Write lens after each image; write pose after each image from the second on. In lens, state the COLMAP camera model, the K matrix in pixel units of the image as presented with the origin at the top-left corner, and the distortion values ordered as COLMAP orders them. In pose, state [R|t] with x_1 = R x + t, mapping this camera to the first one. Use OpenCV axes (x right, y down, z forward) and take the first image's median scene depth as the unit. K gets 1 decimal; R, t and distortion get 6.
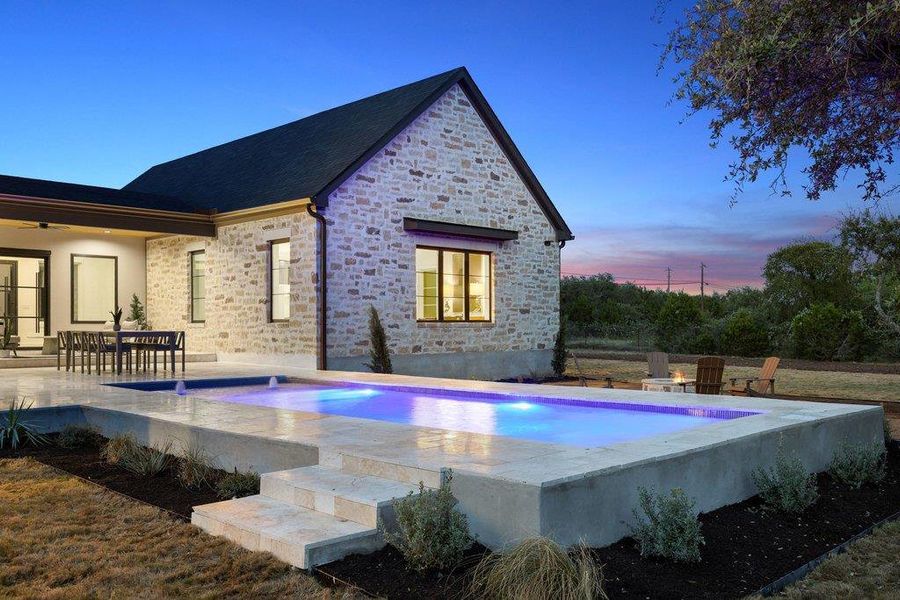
lens RADIAL K [[800.2, 0, 452.4], [0, 800.2, 315.7], [0, 0, 1]] dist [0.019438, 0.001568]
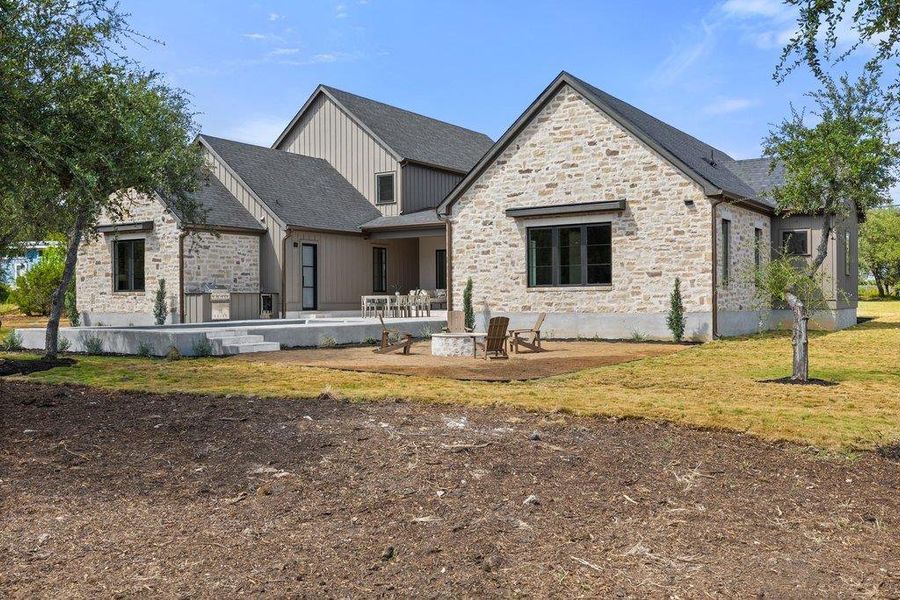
lens RADIAL K [[881.5, 0, 455.1], [0, 881.5, 300.9], [0, 0, 1]] dist [0.001428, 0.000000]
pose [[0.175852, -0.002627, -0.984413, 1.355885], [0.017351, 0.999849, 0.000431, 0.027583], [0.984264, -0.017156, 0.175871, 0.650505]]
